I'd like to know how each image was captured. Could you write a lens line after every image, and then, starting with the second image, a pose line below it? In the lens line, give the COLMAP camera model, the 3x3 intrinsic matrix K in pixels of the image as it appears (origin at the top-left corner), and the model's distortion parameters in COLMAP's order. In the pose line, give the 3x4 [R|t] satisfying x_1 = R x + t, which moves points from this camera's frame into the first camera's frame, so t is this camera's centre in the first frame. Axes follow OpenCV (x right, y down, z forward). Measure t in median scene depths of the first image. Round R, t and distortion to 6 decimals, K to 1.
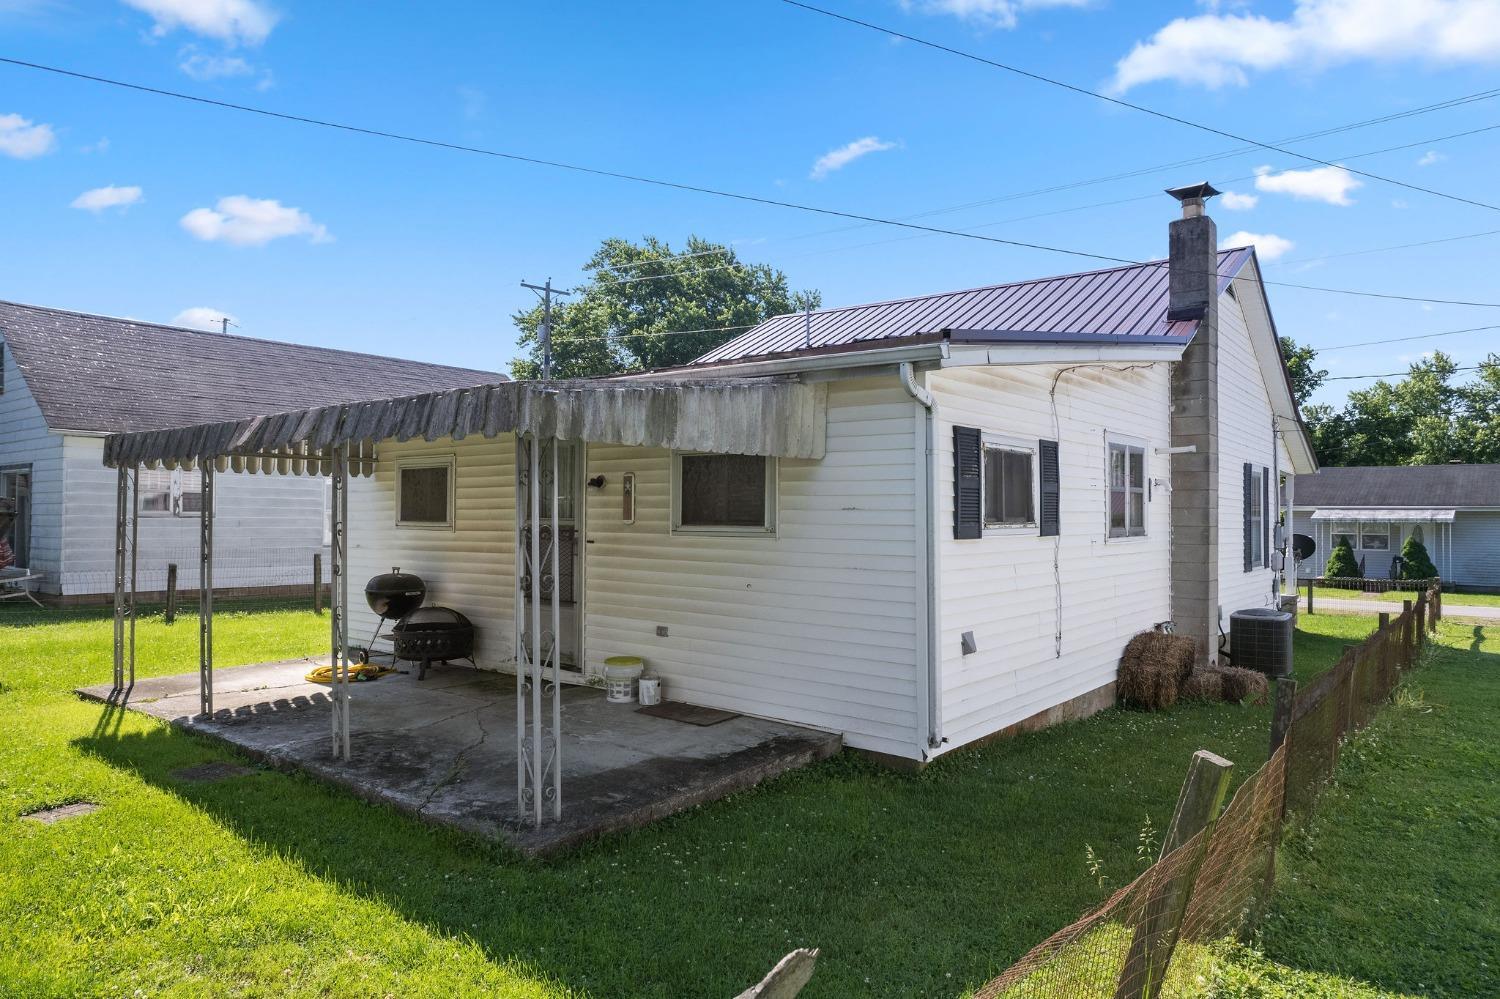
lens RADIAL K [[949.1, 0, 750.0], [0, 949.1, 499.5], [0, 0, 1]] dist [-0.094952, 0.000402]
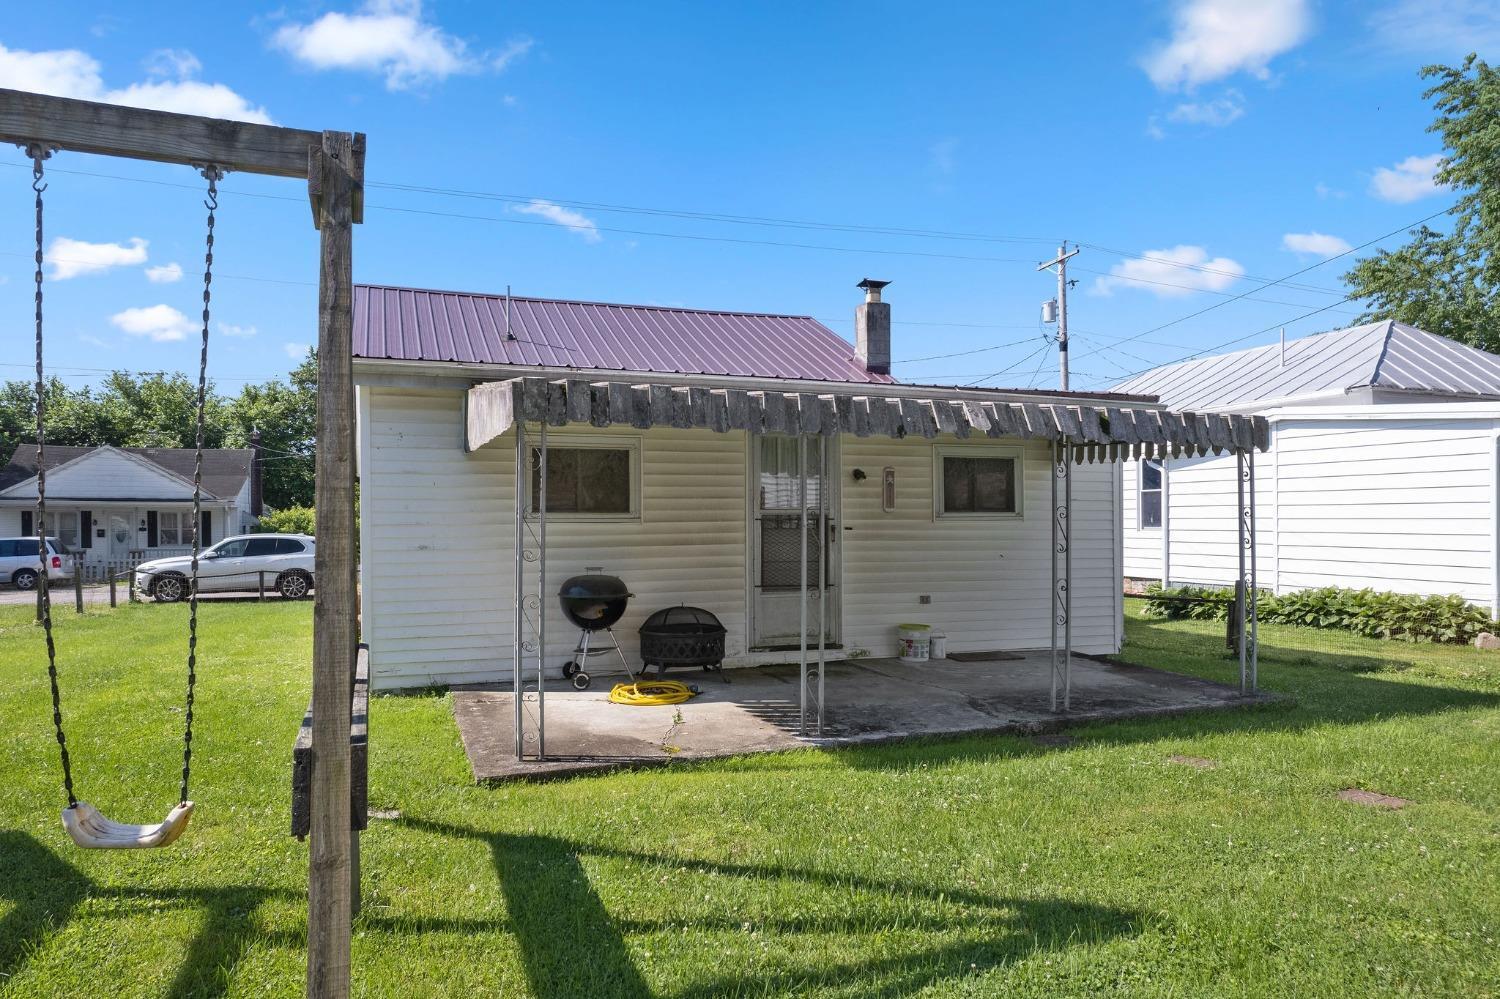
lens RADIAL K [[965.0, 0, 752.1], [0, 965.0, 515.1], [0, 0, 1]] dist [-0.000234, 0.002940]
pose [[0.498346, -0.002145, 0.866975, -1.202727], [-0.008602, 0.999935, 0.007418, 0.021716], [-0.866935, -0.011154, 0.498296, 0.539766]]
